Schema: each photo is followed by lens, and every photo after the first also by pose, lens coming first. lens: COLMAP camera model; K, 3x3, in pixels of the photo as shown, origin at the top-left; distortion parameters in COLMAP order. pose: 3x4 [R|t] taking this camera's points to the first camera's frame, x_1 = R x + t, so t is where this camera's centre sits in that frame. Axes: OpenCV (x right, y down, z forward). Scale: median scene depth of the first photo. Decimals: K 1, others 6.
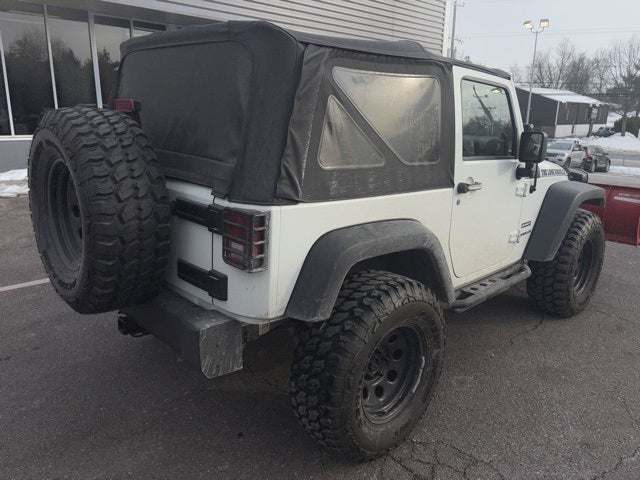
lens RADIAL K [[488.0, 0, 299.6], [0, 488.0, 238.9], [0, 0, 1]] dist [0.026092, -0.005166]
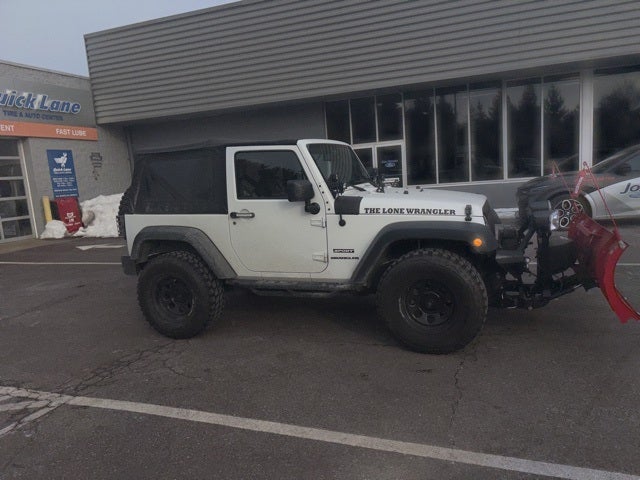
lens RADIAL K [[475.9, 0, 318.3], [0, 475.9, 250.6], [0, 0, 1]] dist [0.061548, -0.066329]
pose [[0.444708, 0.096305, -0.890483, 2.291746], [-0.149018, 0.988301, 0.032464, -0.089934], [0.883192, 0.118261, 0.453857, 0.588954]]
